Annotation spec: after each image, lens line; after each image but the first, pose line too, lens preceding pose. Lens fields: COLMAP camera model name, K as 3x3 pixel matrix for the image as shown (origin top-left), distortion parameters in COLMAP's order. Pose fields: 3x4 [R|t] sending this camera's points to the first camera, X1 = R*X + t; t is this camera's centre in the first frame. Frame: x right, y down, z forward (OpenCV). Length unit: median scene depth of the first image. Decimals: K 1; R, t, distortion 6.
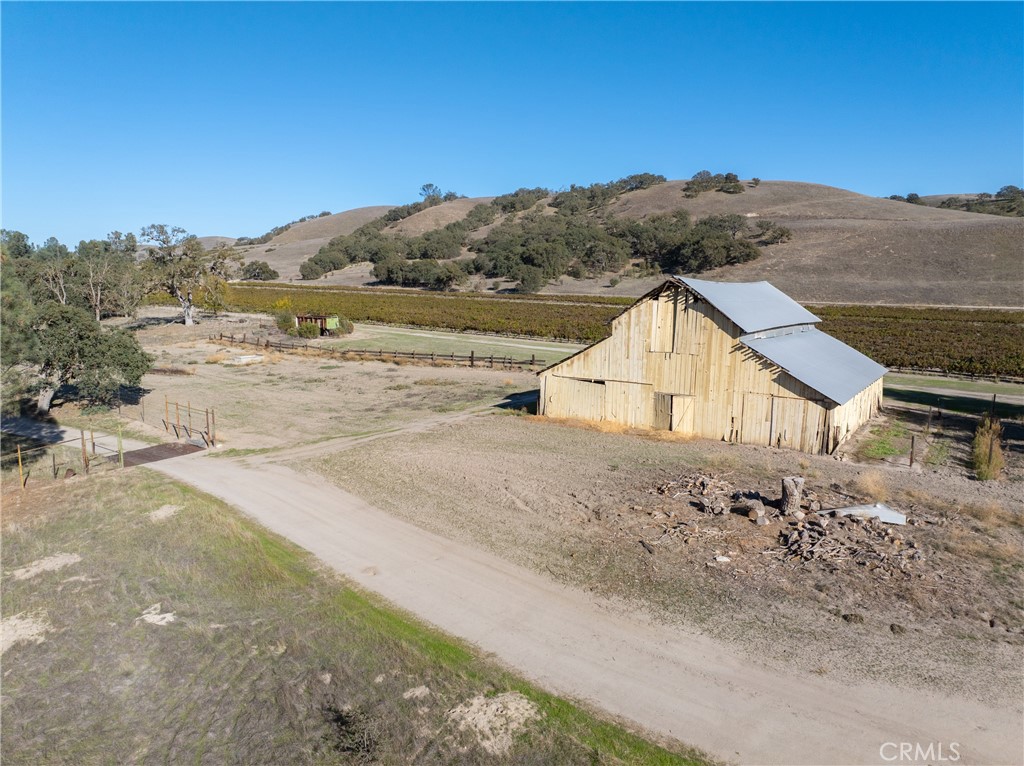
lens RADIAL K [[713.6, 0, 512.0], [0, 713.6, 383.0], [0, 0, 1]] dist [-0.039275, 0.003321]
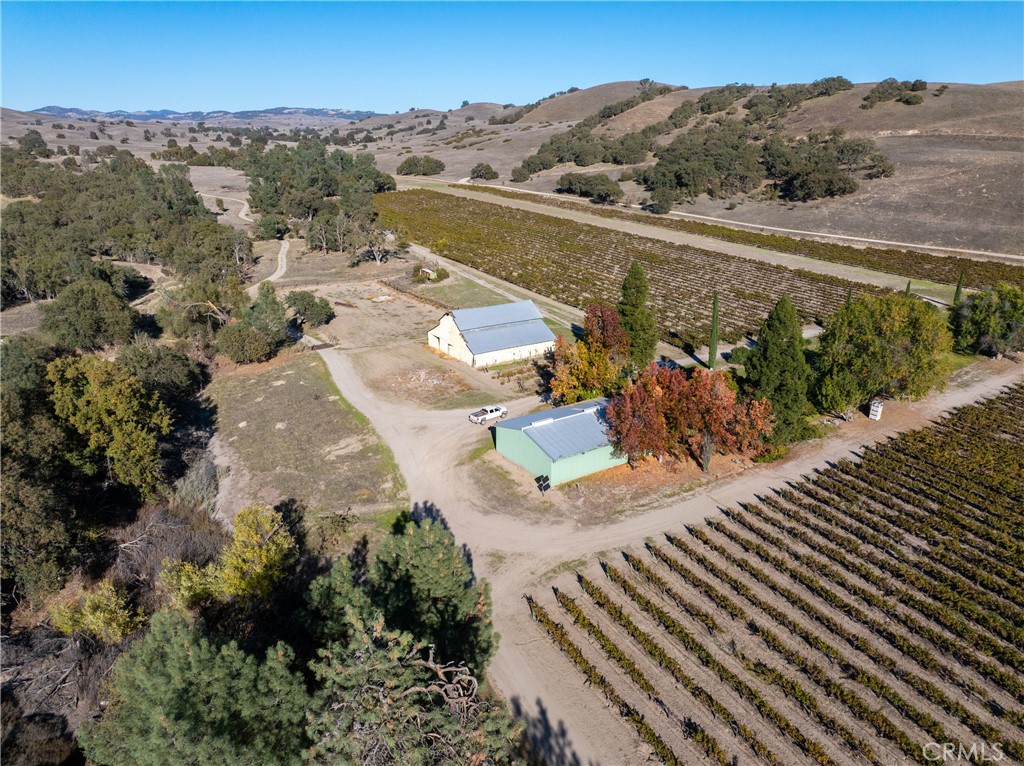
lens RADIAL K [[713.6, 0, 512.0], [0, 713.6, 383.0], [0, 0, 1]] dist [-0.039275, 0.003321]
pose [[0.932060, 0.118591, -0.342345, 0.204466], [-0.049651, 0.977806, 0.203542, -0.061861], [0.358885, -0.172715, 0.917263, -0.250924]]
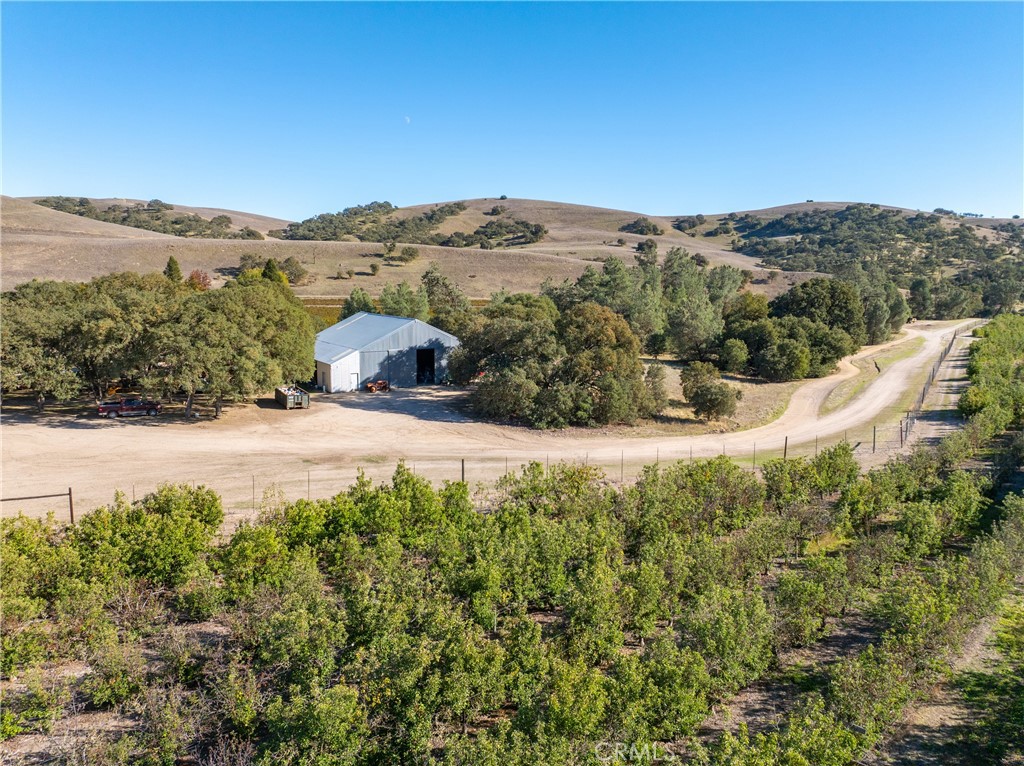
lens RADIAL K [[713.6, 0, 512.0], [0, 713.6, 383.0], [0, 0, 1]] dist [-0.039275, 0.003321]
pose [[0.505079, -0.139571, 0.851713, -0.252535], [0.114609, 0.988944, 0.094094, 0.033143], [-0.855430, 0.050089, 0.515491, -0.462251]]
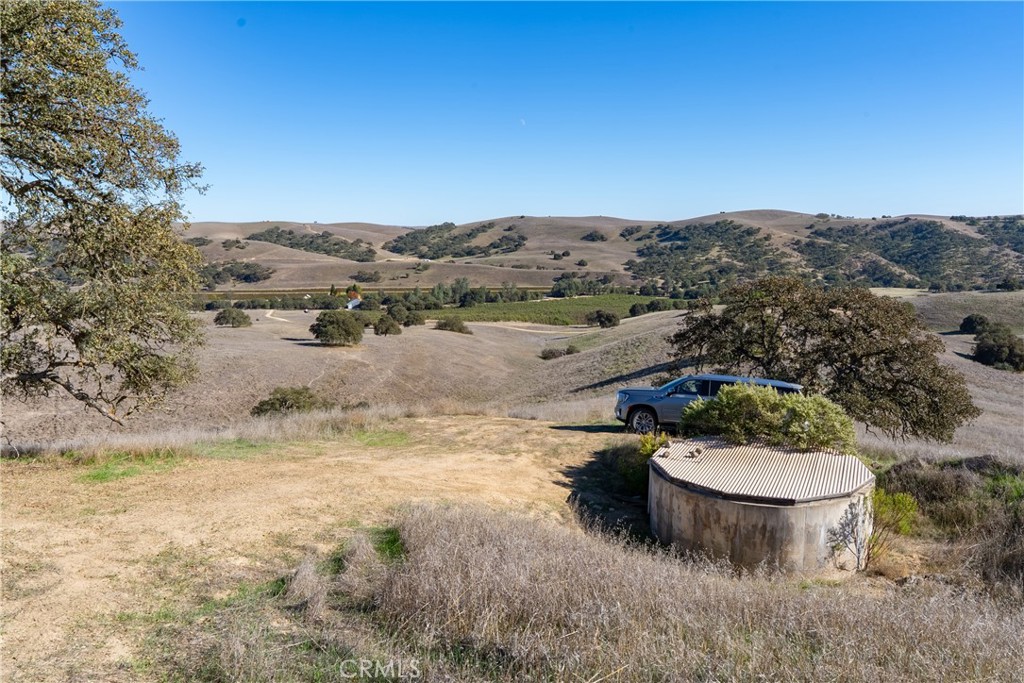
lens RADIAL K [[757.0, 0, 512.0], [0, 757.0, 341.5], [0, 0, 1]] dist [-0.002337, 0.000146]
pose [[0.677538, -0.122394, 0.725232, -1.540518], [0.117168, 0.991425, 0.057855, 0.080004], [-0.726095, 0.045775, 0.686070, -2.396296]]
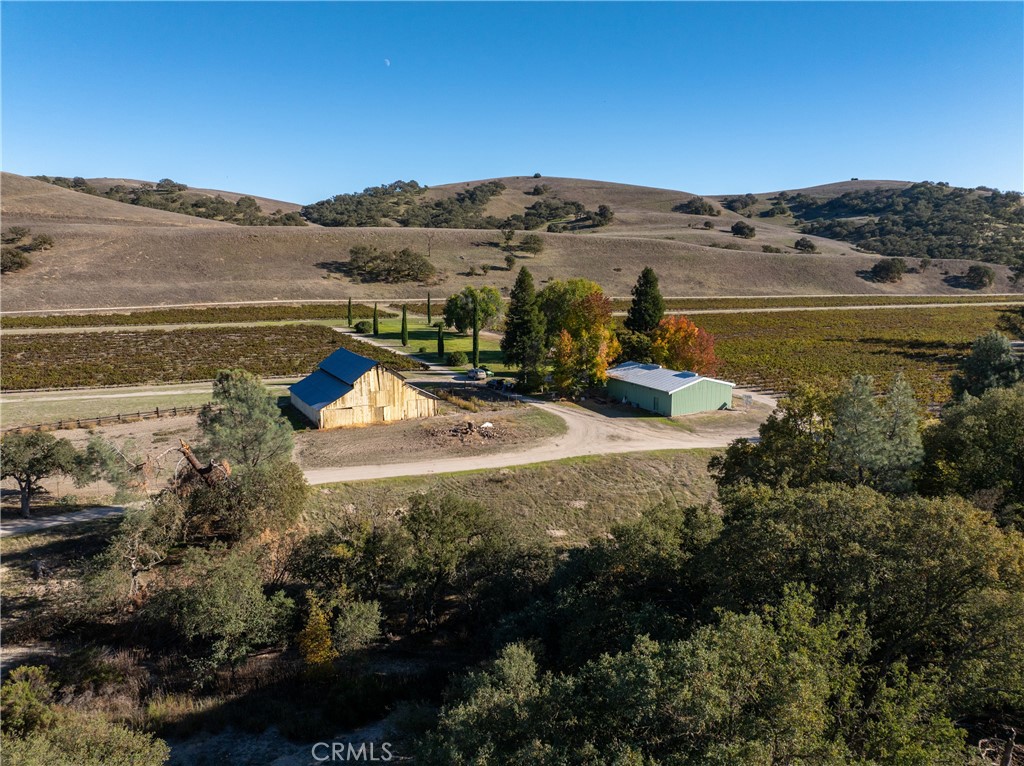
lens RADIAL K [[713.6, 0, 512.0], [0, 713.6, 383.0], [0, 0, 1]] dist [-0.039275, 0.003321]
pose [[0.446922, -0.173846, 0.877518, -0.212277], [0.128164, 0.983259, 0.129520, -0.040222], [-0.885345, 0.054581, 0.461721, -0.071077]]
